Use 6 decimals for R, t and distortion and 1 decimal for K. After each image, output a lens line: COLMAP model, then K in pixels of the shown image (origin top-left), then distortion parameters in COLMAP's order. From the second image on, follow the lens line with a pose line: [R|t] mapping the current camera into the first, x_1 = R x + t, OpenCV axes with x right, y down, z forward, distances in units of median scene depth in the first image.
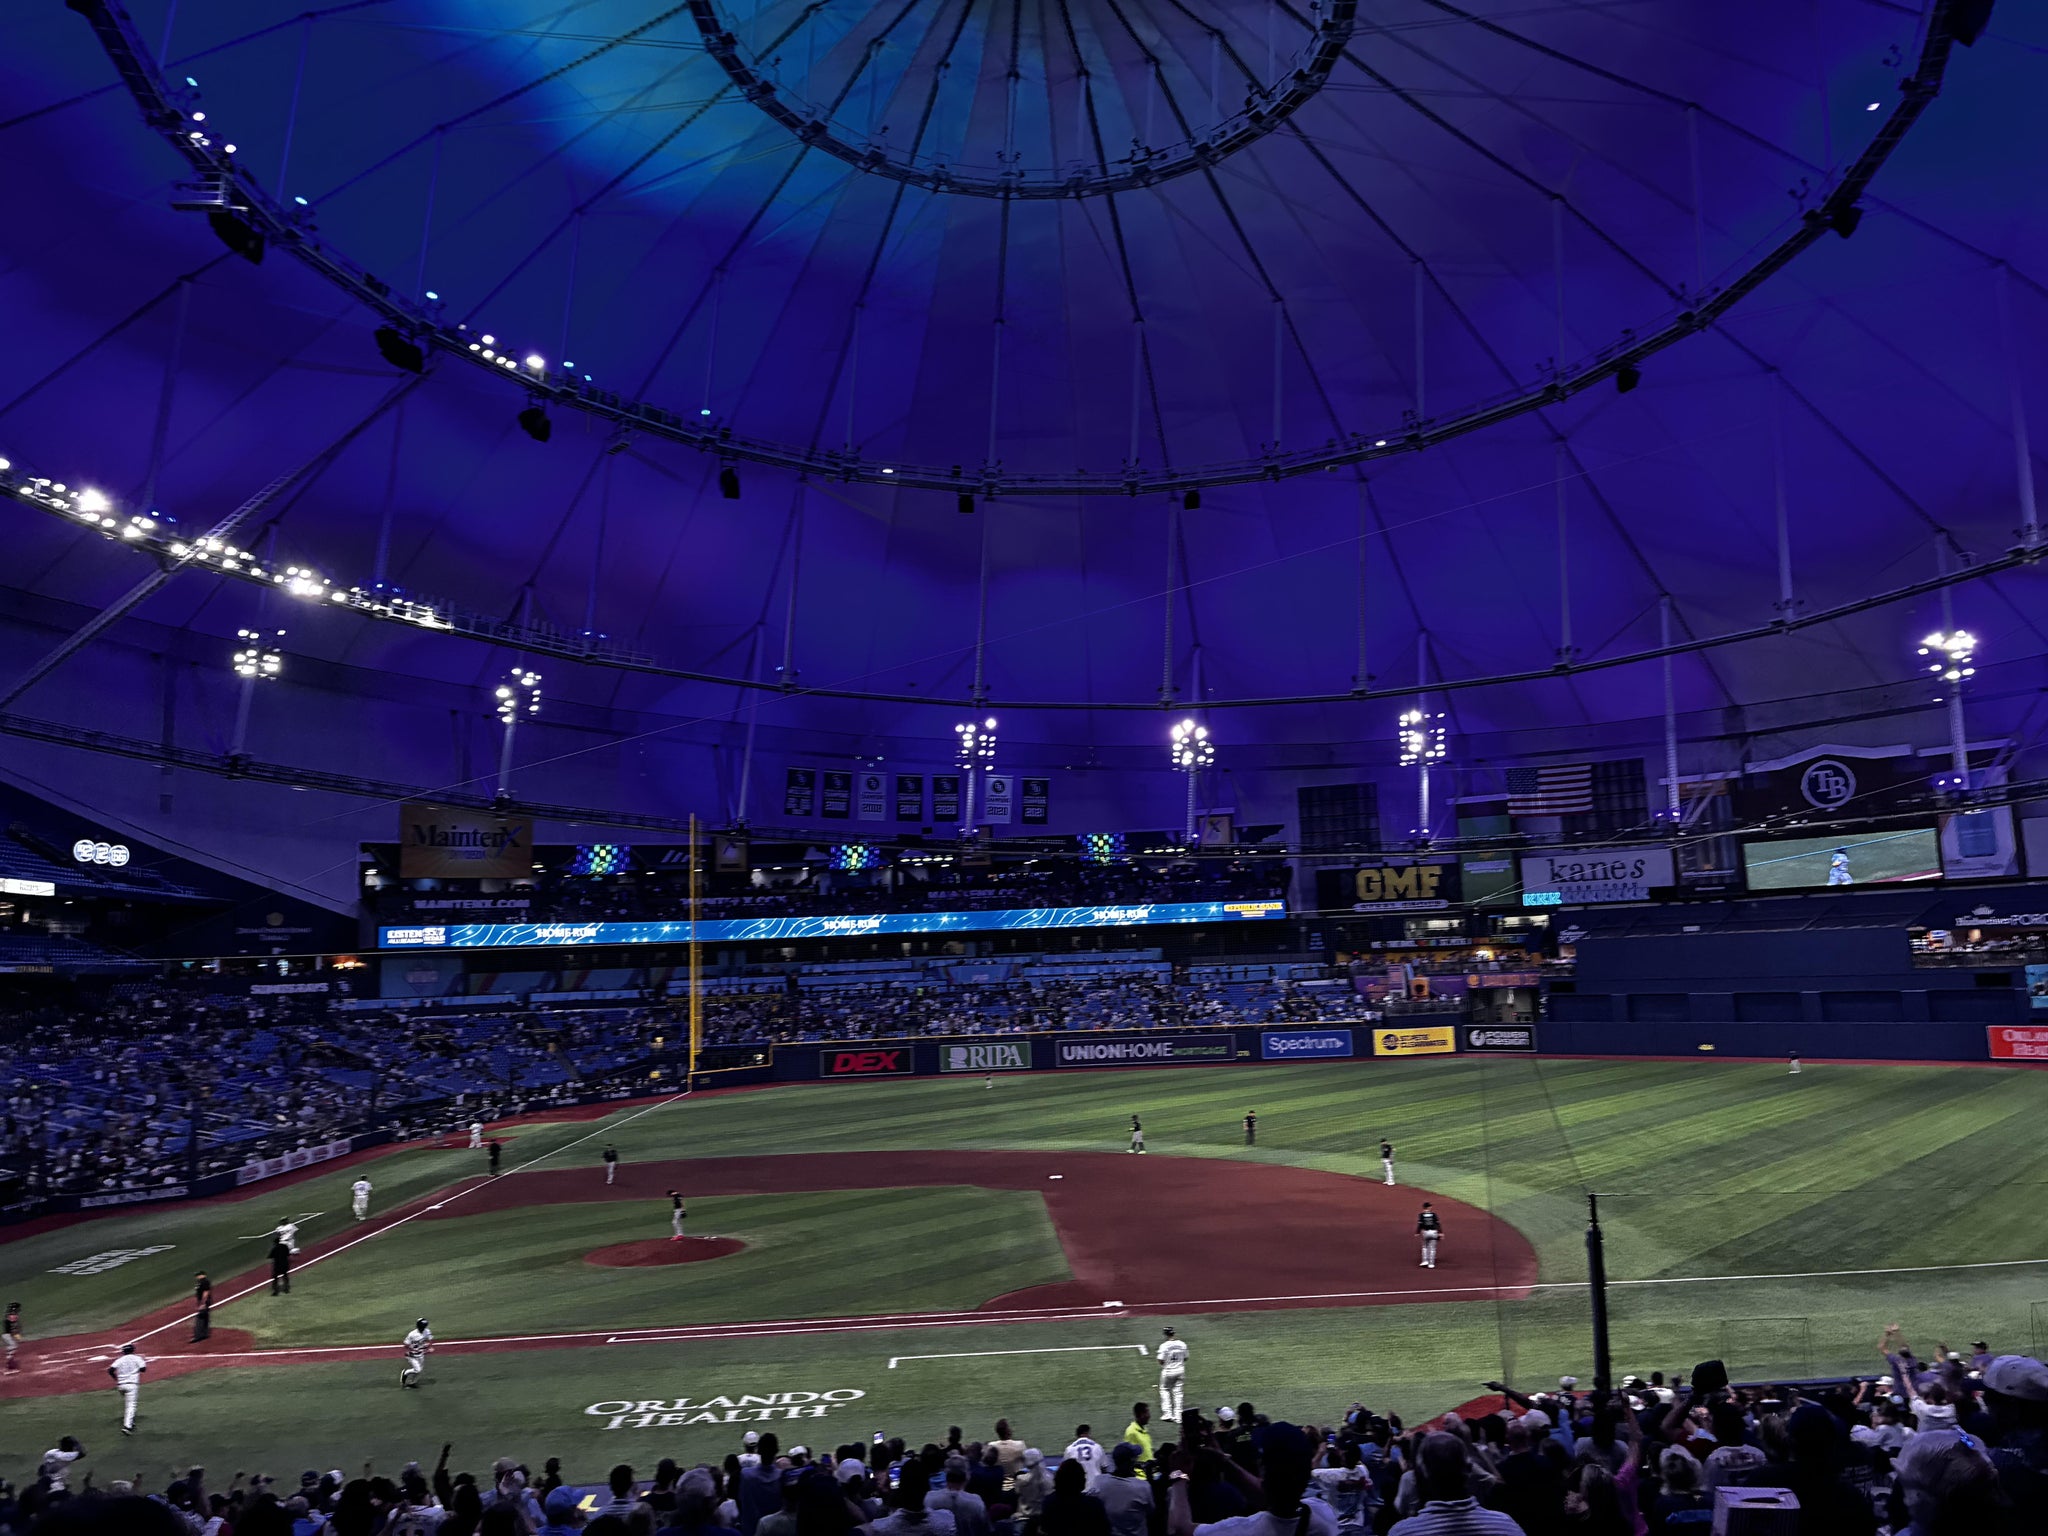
lens RADIAL K [[1544.3, 0, 1041.9], [0, 1544.3, 731.7], [0, 0, 1]] dist [0.057965, -0.063131]
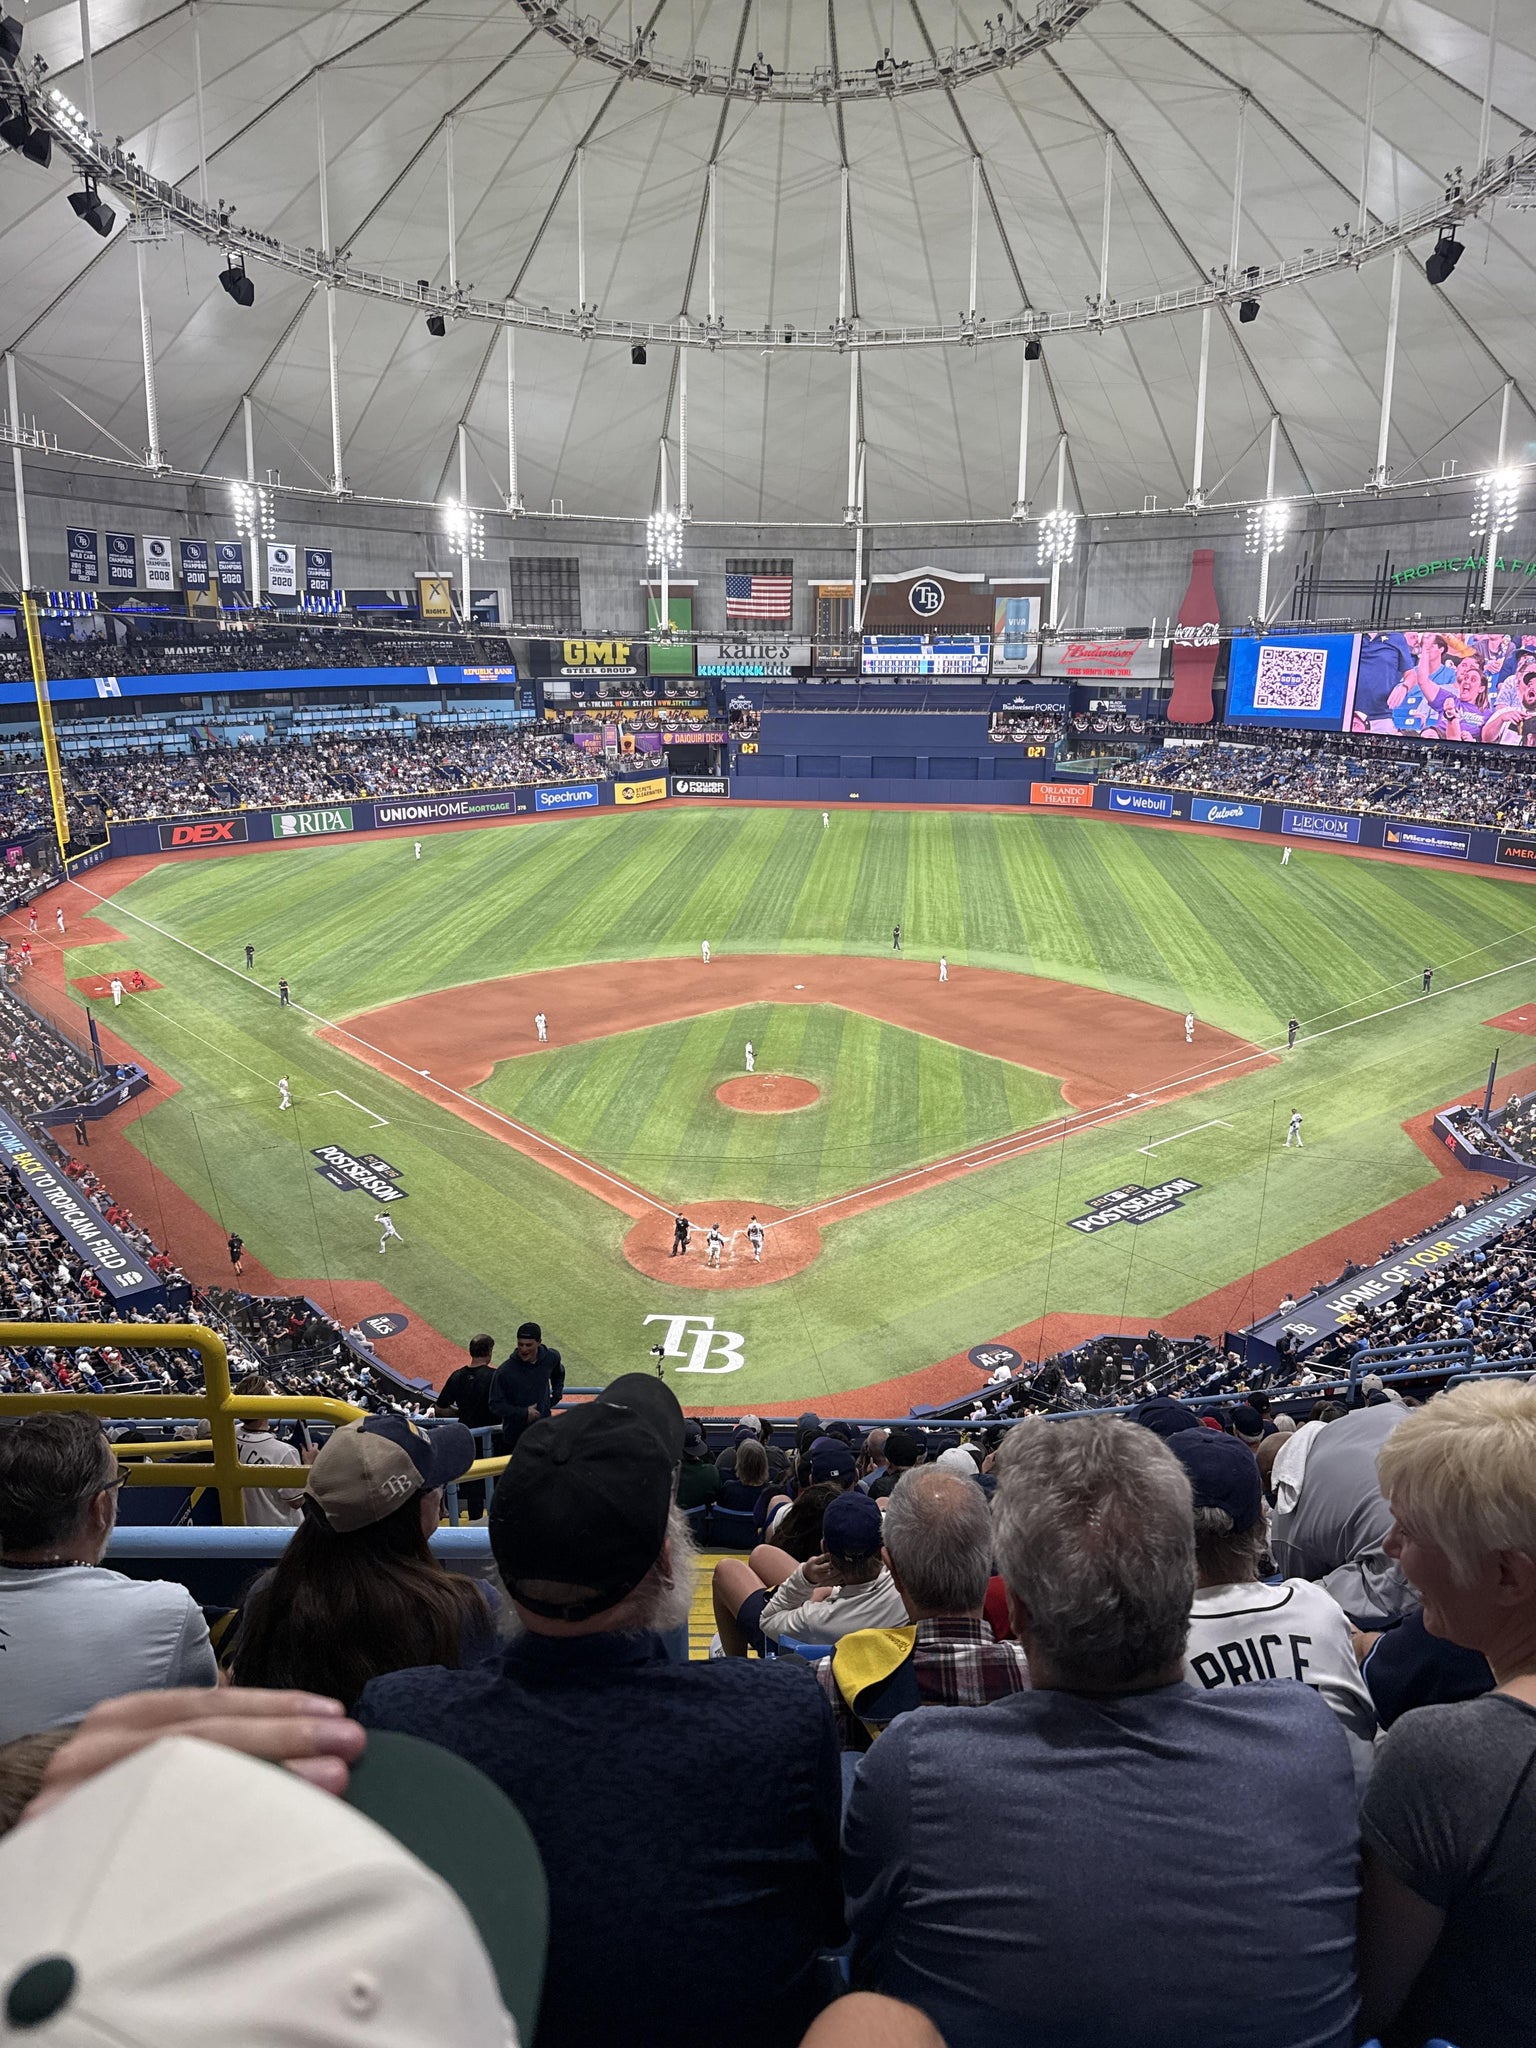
lens RADIAL K [[1435.8, 0, 773.7], [0, 1435.8, 1035.8], [0, 0, 1]] dist [0.073703, -0.105994]
pose [[0.806928, -0.143876, 0.572859, -0.379798], [-0.118328, 0.910839, 0.395438, -0.098467], [-0.578676, -0.386875, 0.717957, 0.005768]]
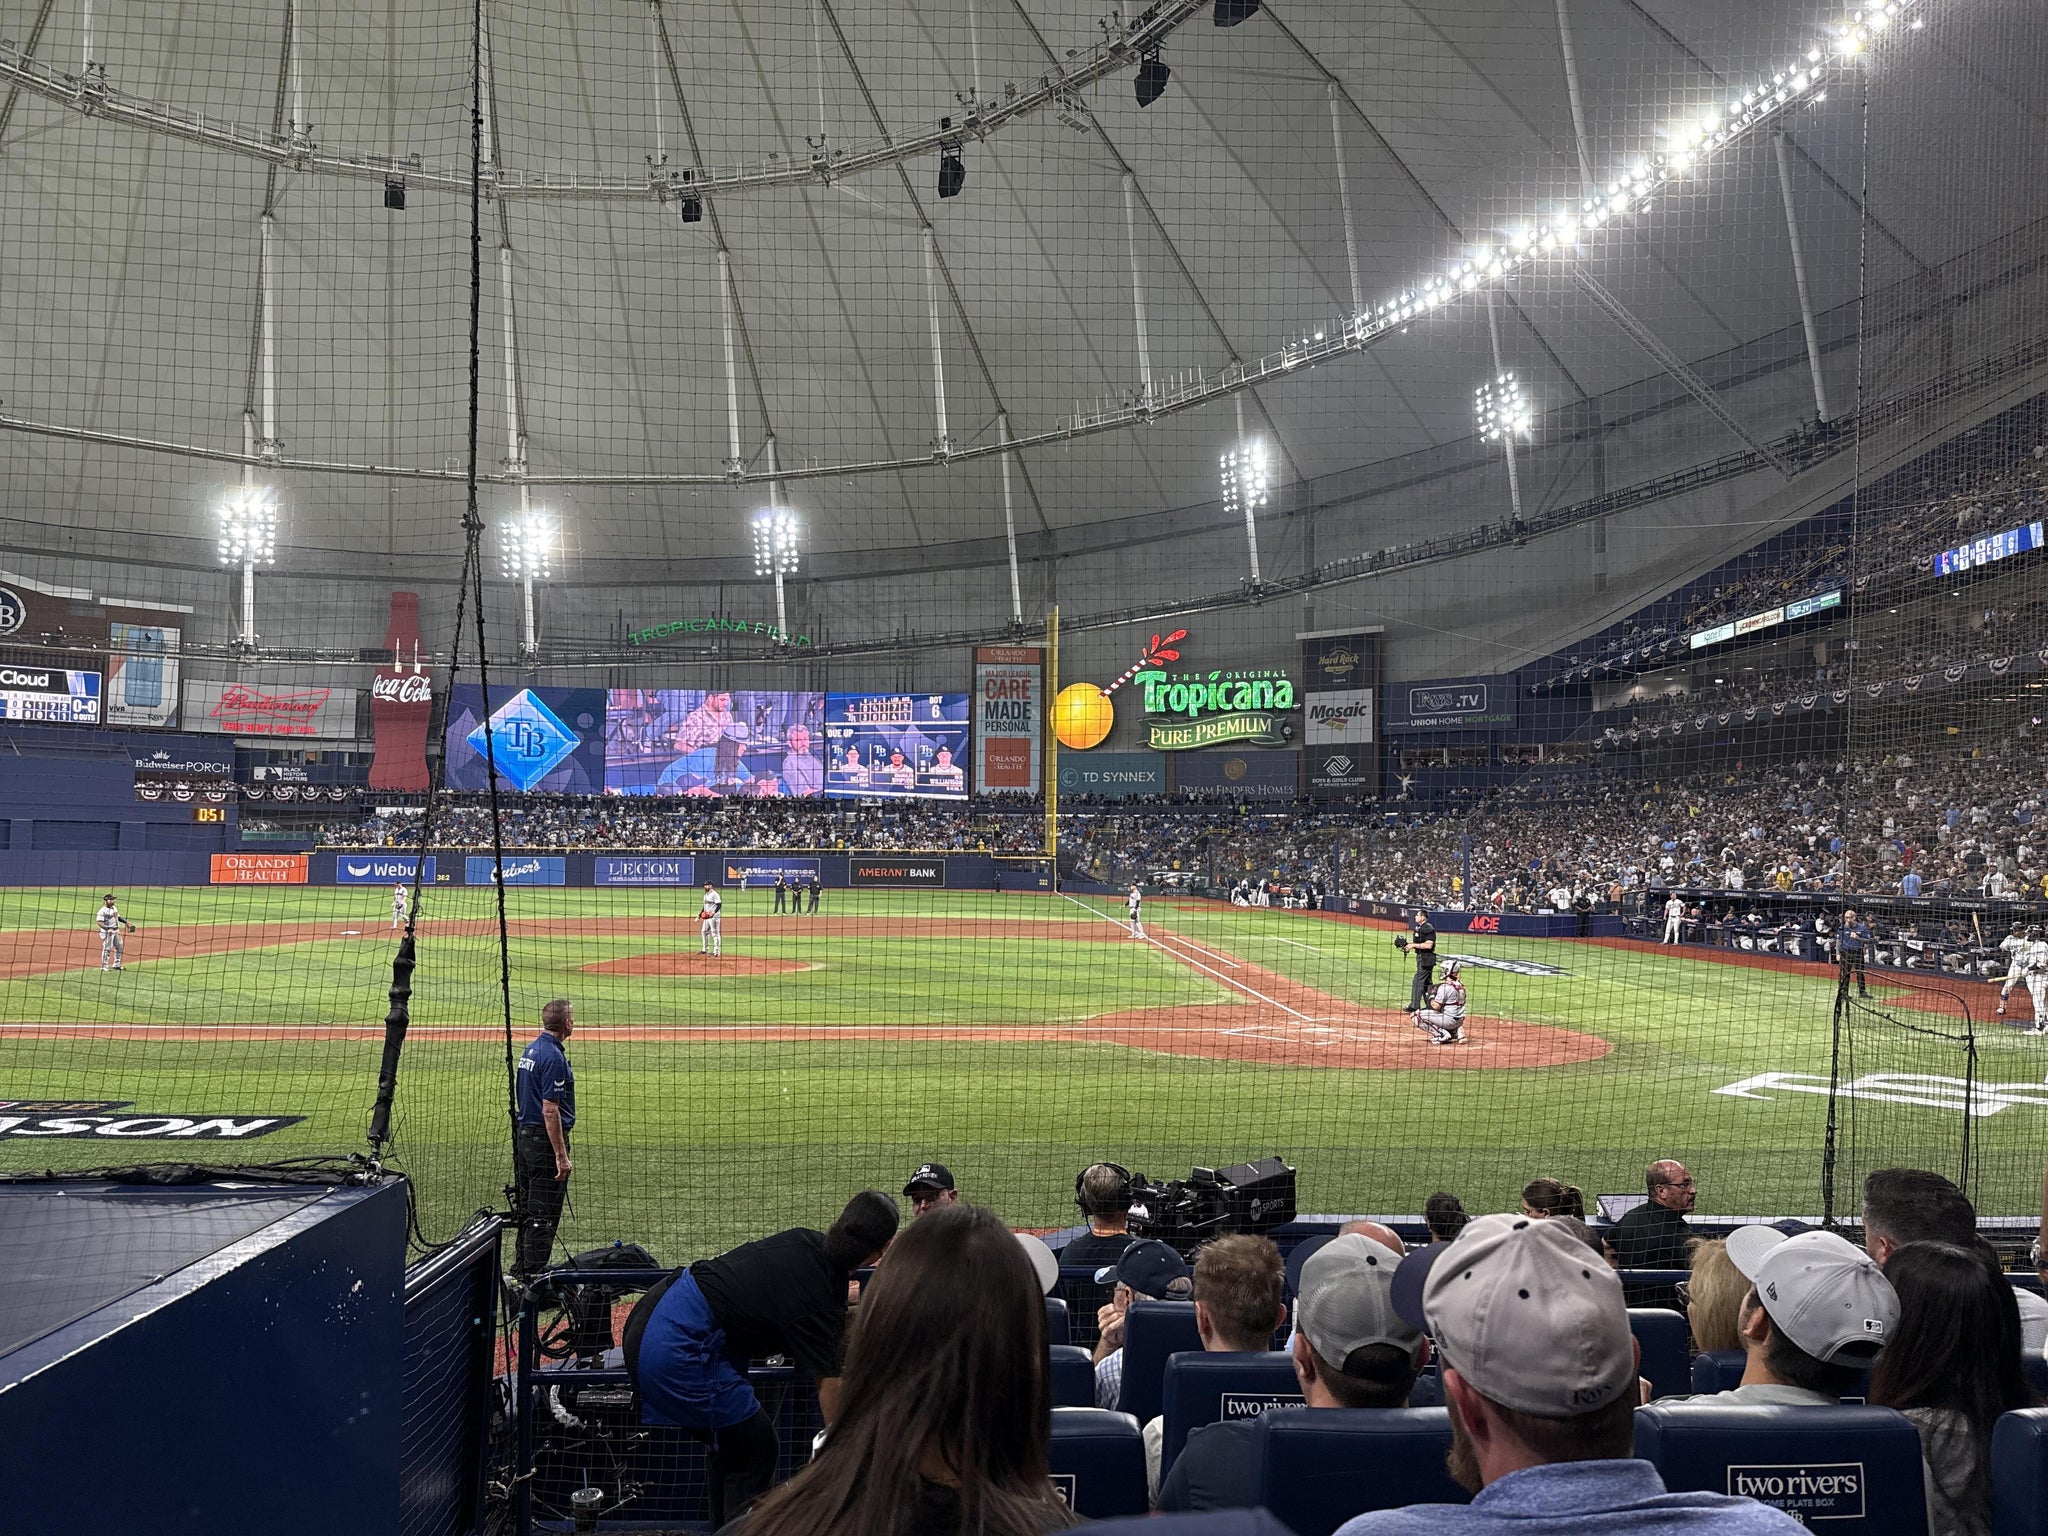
lens RADIAL K [[1400.8, 0, 1032.0], [0, 1400.8, 772.8], [0, 0, 1]] dist [0.046109, -0.062598]
pose [[0.024953, 0.096852, 0.994986, -0.313448], [-0.162910, 0.982385, -0.091540, 0.101523], [-0.986325, -0.159809, 0.040291, 0.308923]]
